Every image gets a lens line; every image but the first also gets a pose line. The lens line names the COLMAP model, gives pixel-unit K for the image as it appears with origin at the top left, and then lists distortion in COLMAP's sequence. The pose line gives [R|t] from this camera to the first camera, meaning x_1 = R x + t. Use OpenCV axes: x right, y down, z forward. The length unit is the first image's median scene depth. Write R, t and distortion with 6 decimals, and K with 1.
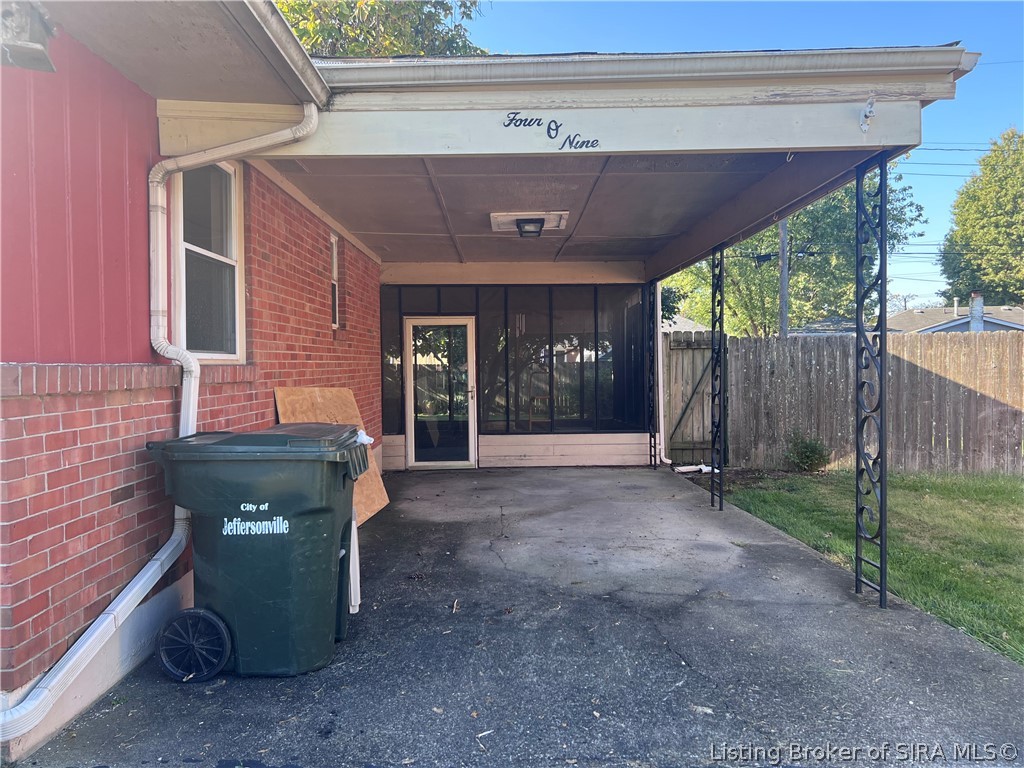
lens RADIAL K [[780.8, 0, 512.2], [0, 780.8, 384.5], [0, 0, 1]] dist [0.013856, 0.003938]
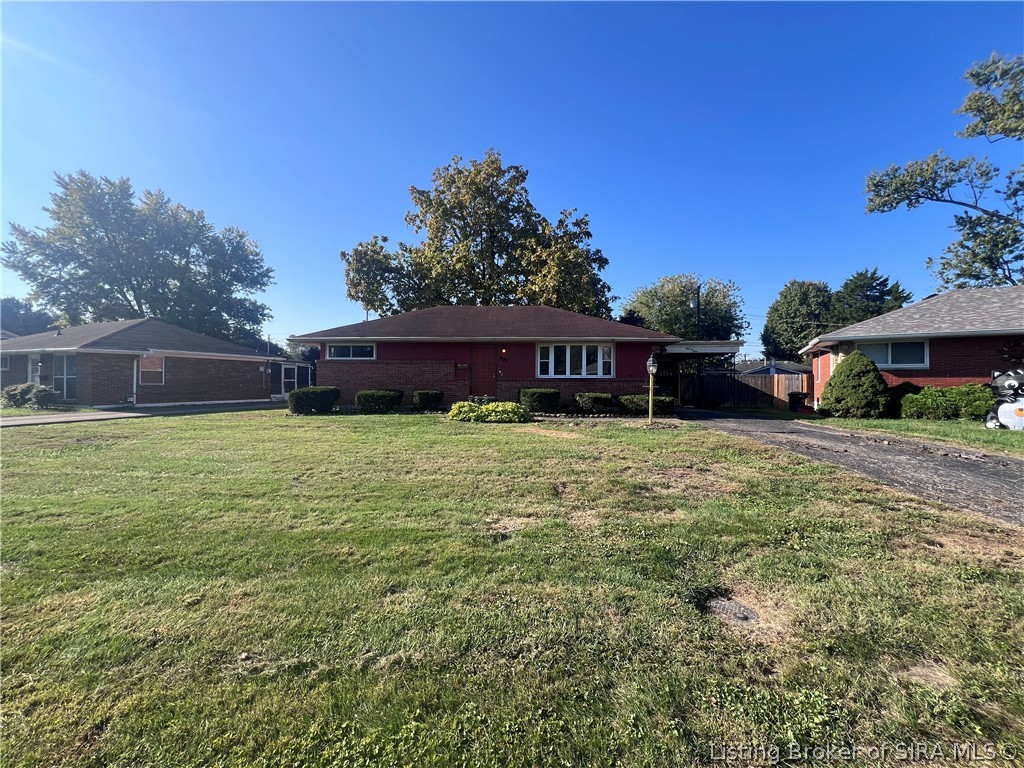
lens RADIAL K [[411.4, 0, 511.4], [0, 411.4, 382.5], [0, 0, 1]] dist [-0.004559, 0.000992]
pose [[0.998362, 0.017505, -0.054464, -0.175111], [-0.018933, 0.999487, -0.025815, 0.016566], [0.053984, 0.026804, 0.998182, -0.368748]]
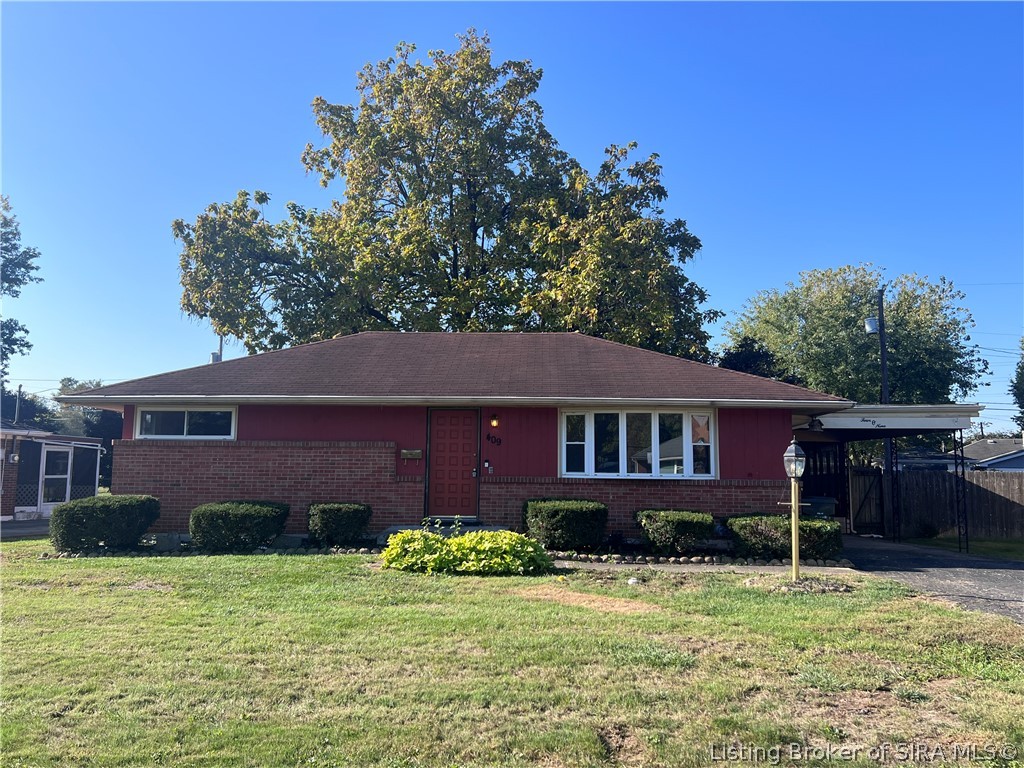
lens RADIAL K [[824.6, 0, 509.2], [0, 824.6, 383.4], [0, 0, 1]] dist [0.045858, -0.047547]
pose [[0.998359, 0.015662, -0.055088, -0.175903], [-0.023102, 0.990285, -0.137122, 0.010566], [0.052405, 0.138169, 0.989021, -0.369028]]
